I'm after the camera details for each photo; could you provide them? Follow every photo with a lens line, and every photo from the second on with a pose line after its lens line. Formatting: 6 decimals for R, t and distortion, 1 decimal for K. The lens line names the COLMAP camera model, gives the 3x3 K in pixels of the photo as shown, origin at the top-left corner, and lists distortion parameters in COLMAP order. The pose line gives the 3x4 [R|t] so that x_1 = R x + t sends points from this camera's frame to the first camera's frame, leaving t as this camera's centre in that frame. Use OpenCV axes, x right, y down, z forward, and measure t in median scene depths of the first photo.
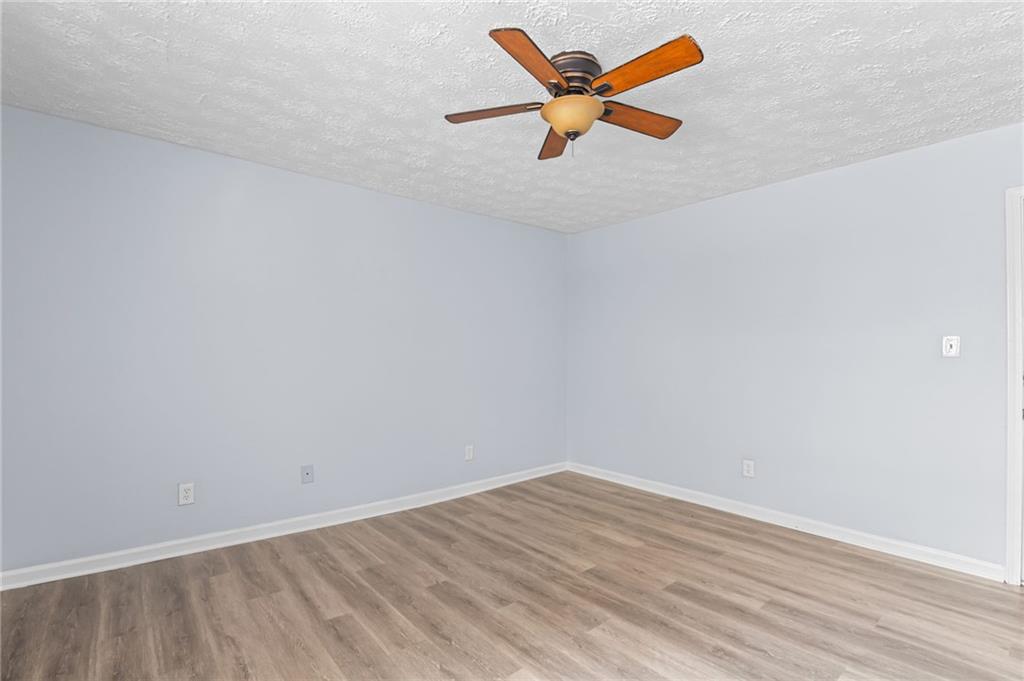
lens RADIAL K [[474.6, 0, 517.2], [0, 474.6, 351.8], [0, 0, 1]] dist [-0.013823, 0.000090]
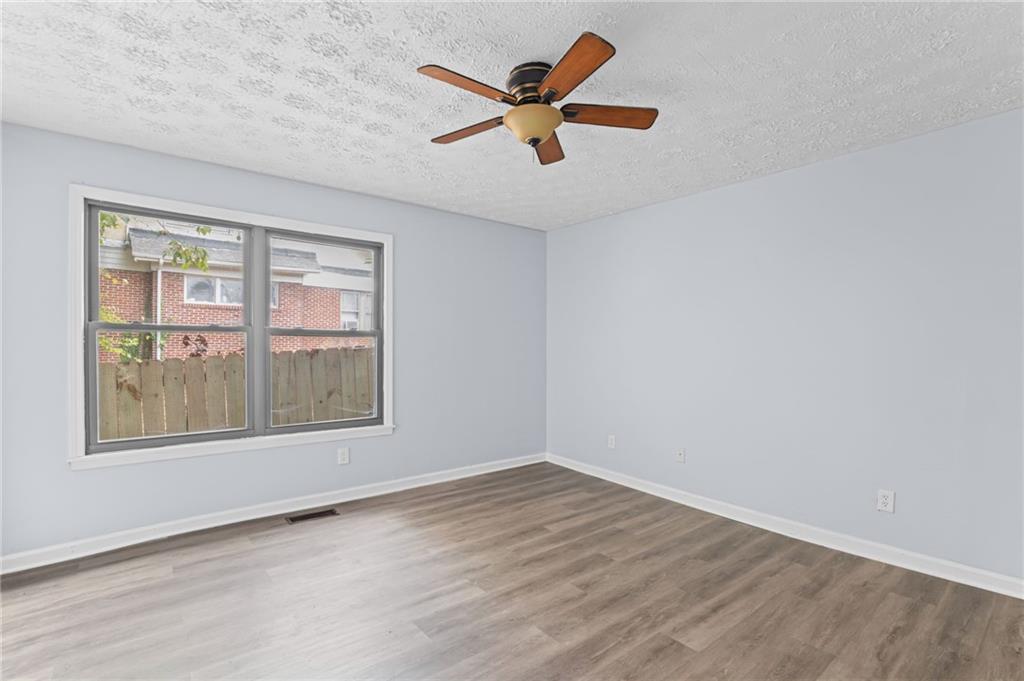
lens RADIAL K [[474.6, 0, 517.2], [0, 474.6, 351.8], [0, 0, 1]] dist [-0.013823, 0.000090]
pose [[-0.014364, 0.005601, -0.999881, 0.882357], [-0.007050, 0.999959, 0.005703, 0.000558], [0.999872, 0.007131, -0.014324, 0.742279]]
